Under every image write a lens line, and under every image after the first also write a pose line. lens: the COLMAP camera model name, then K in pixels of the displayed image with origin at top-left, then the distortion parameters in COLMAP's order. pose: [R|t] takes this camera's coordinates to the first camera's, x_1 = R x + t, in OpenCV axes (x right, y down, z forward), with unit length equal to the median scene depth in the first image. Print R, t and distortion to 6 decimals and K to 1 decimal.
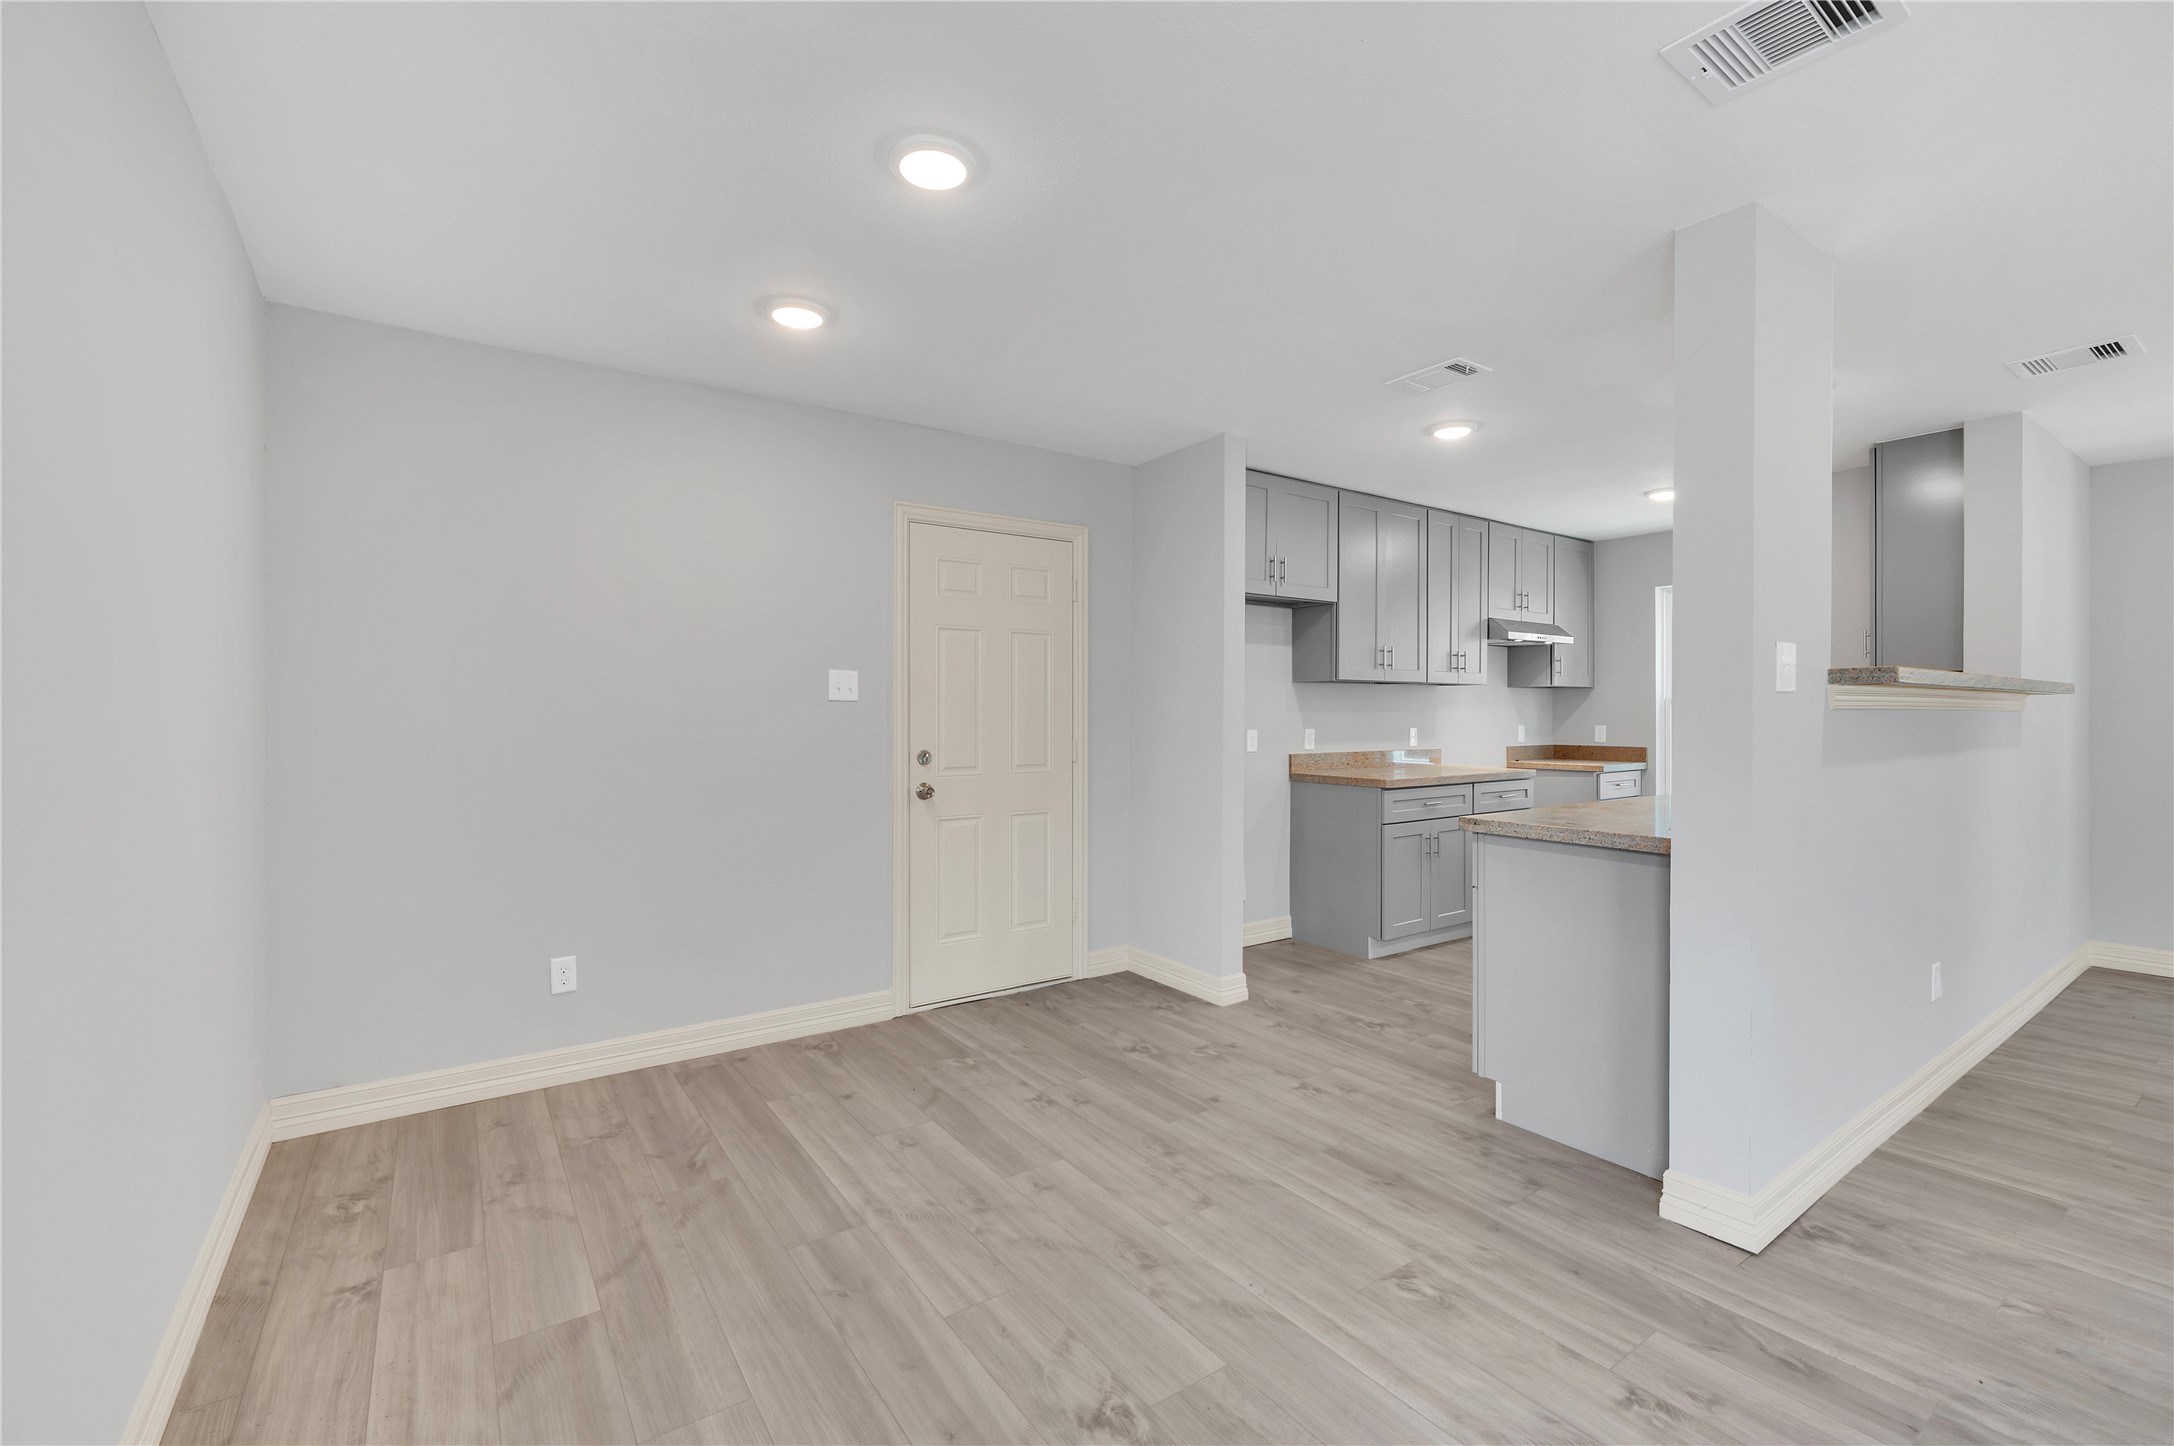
lens RADIAL K [[927.8, 0, 1120.2], [0, 927.8, 711.8], [0, 0, 1]] dist [-0.000764, -0.002015]
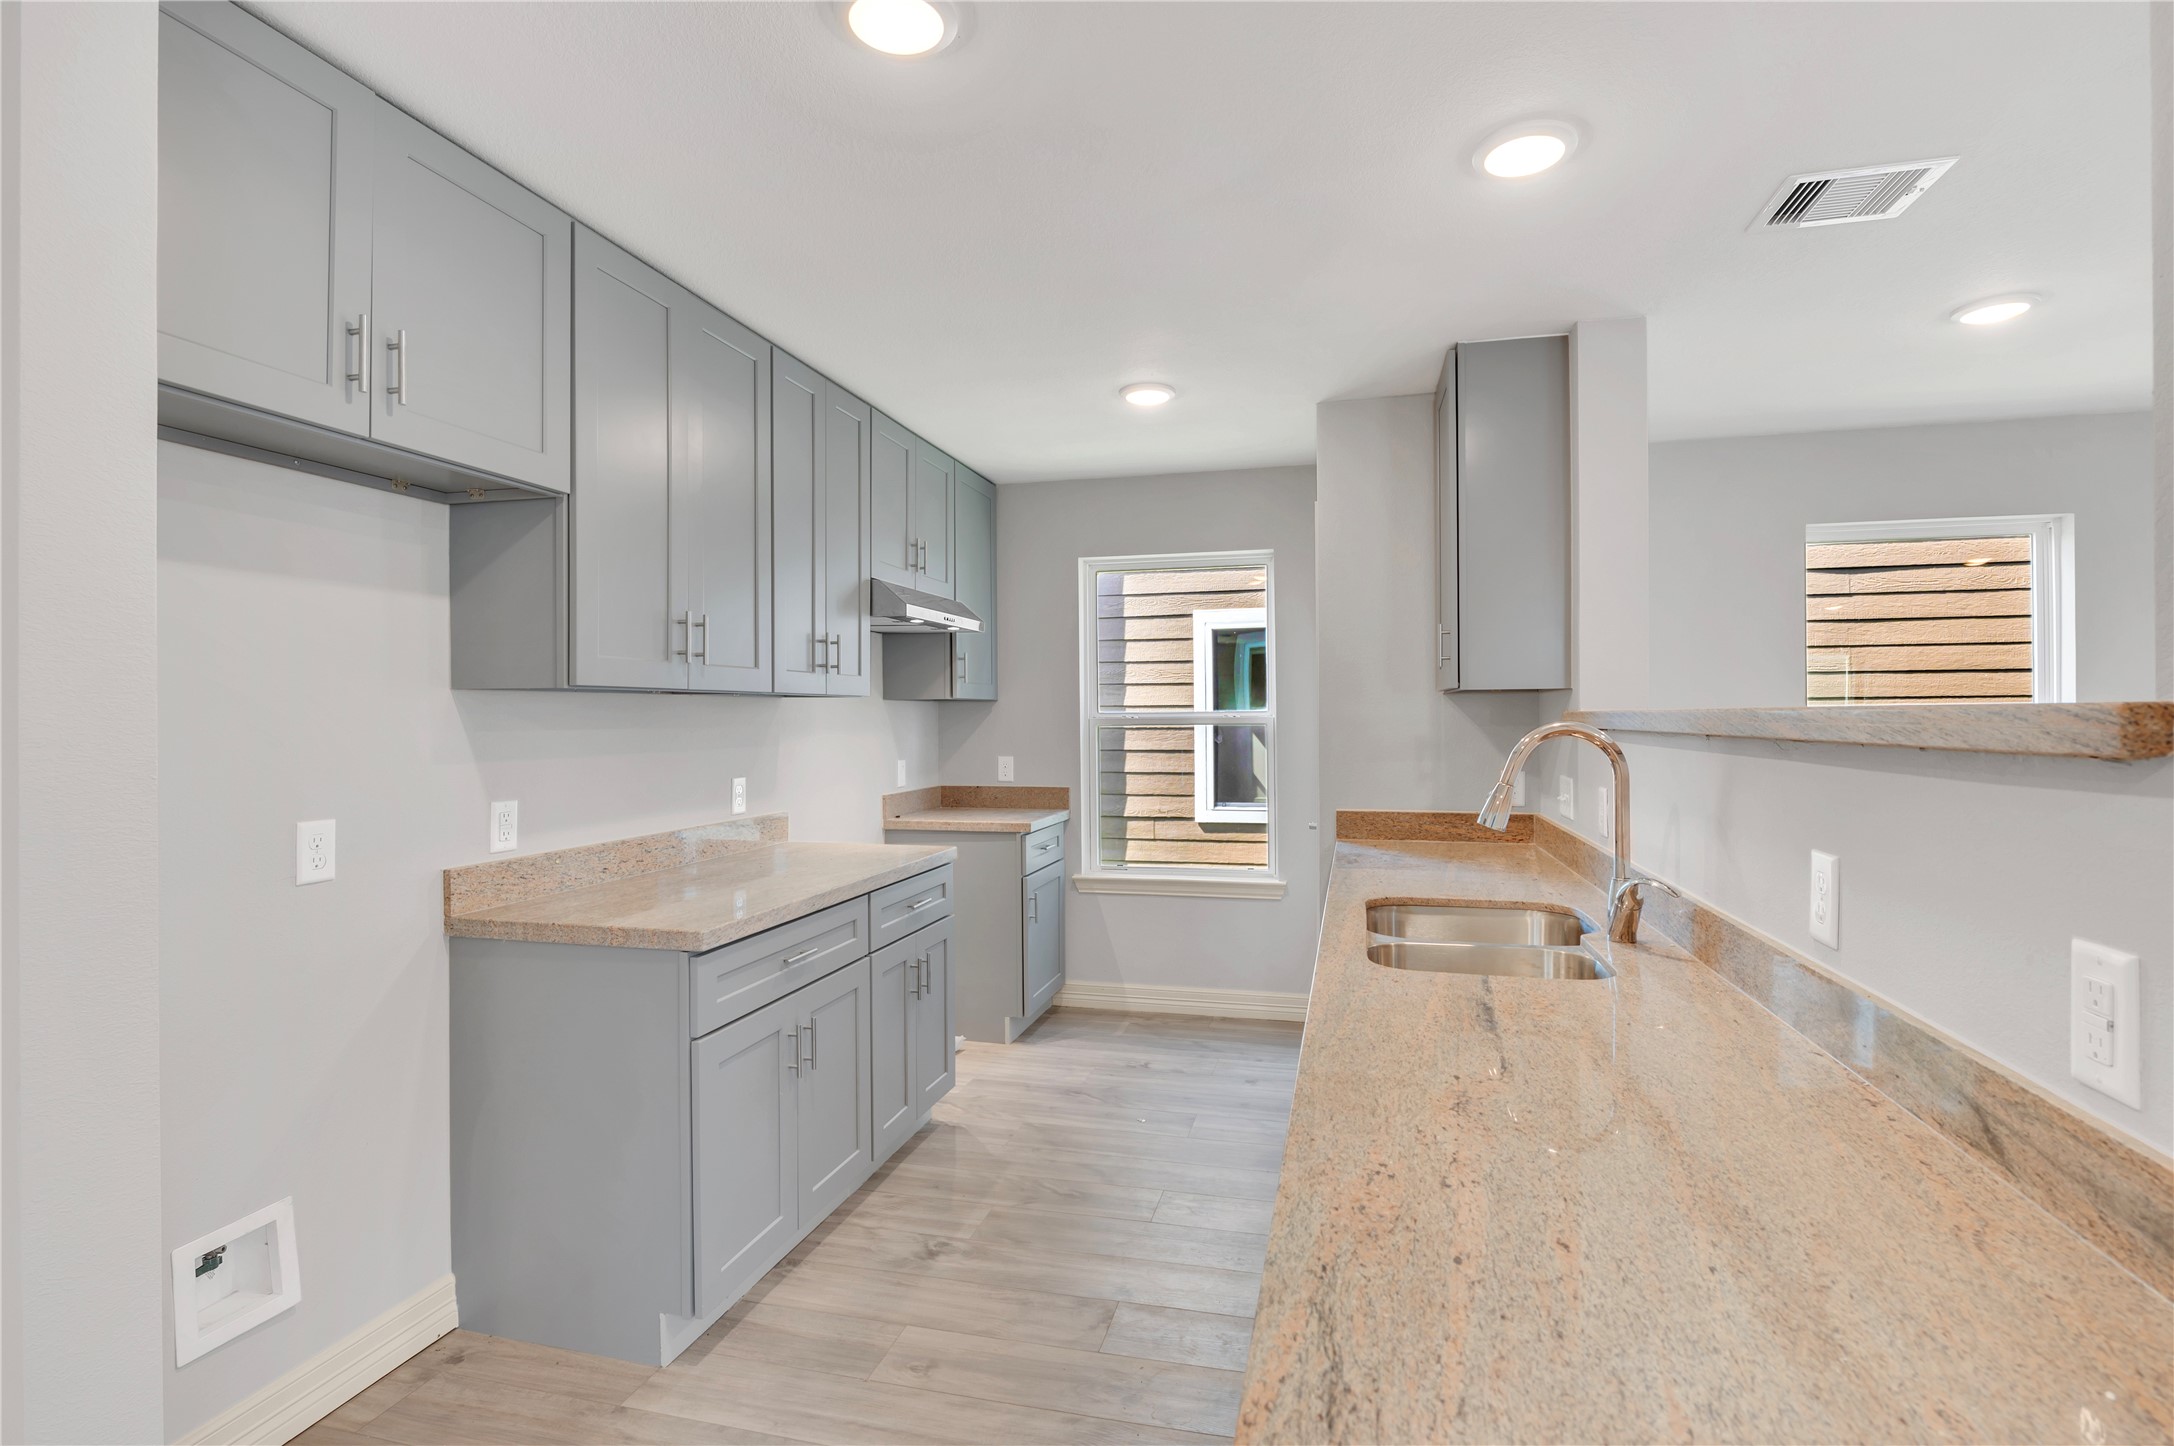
lens RADIAL K [[992.7, 0, 1086.4], [0, 992.7, 724.1], [0, 0, 1]] dist [-0.014180, -0.000199]
pose [[0.773405, -0.009137, 0.633846, 0.136194], [0.003363, 0.999941, 0.010312, -0.021714], [-0.633903, -0.005844, 0.773390, 0.532201]]
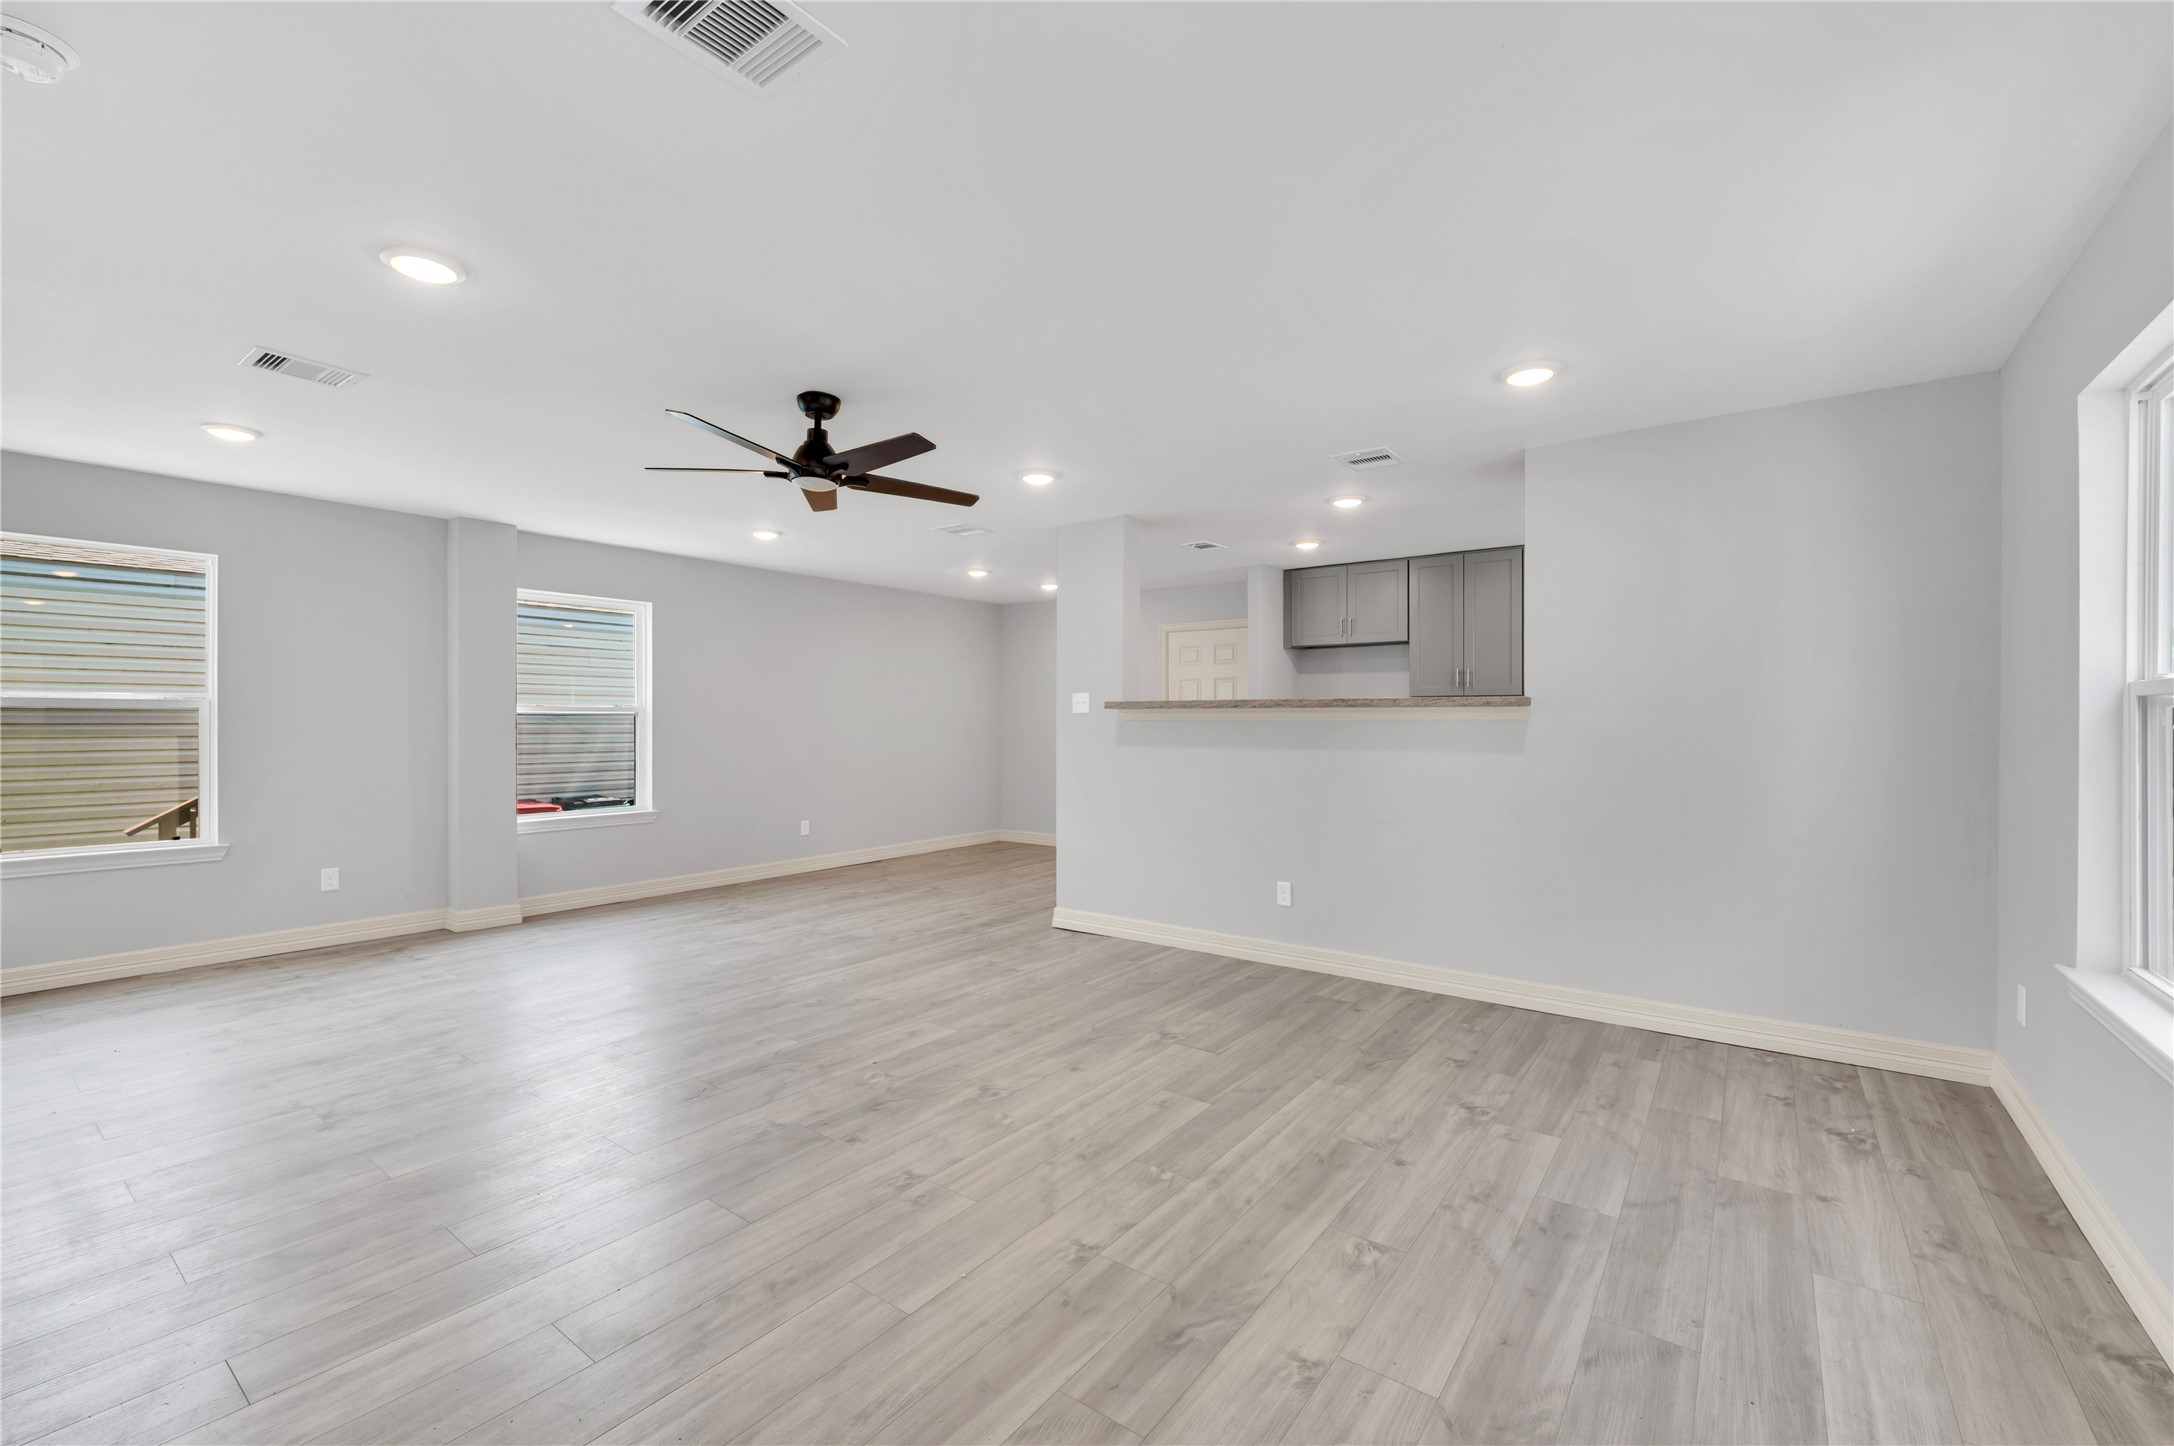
lens RADIAL K [[879.1, 0, 1106.2], [0, 879.1, 722.4], [0, 0, 1]] dist [-0.002728, -0.001312]
pose [[0.328057, 0.003332, -0.944652, 1.312644], [0.006438, 0.999963, 0.005764, -0.006501], [0.944636, -0.007973, 0.328023, 0.134860]]
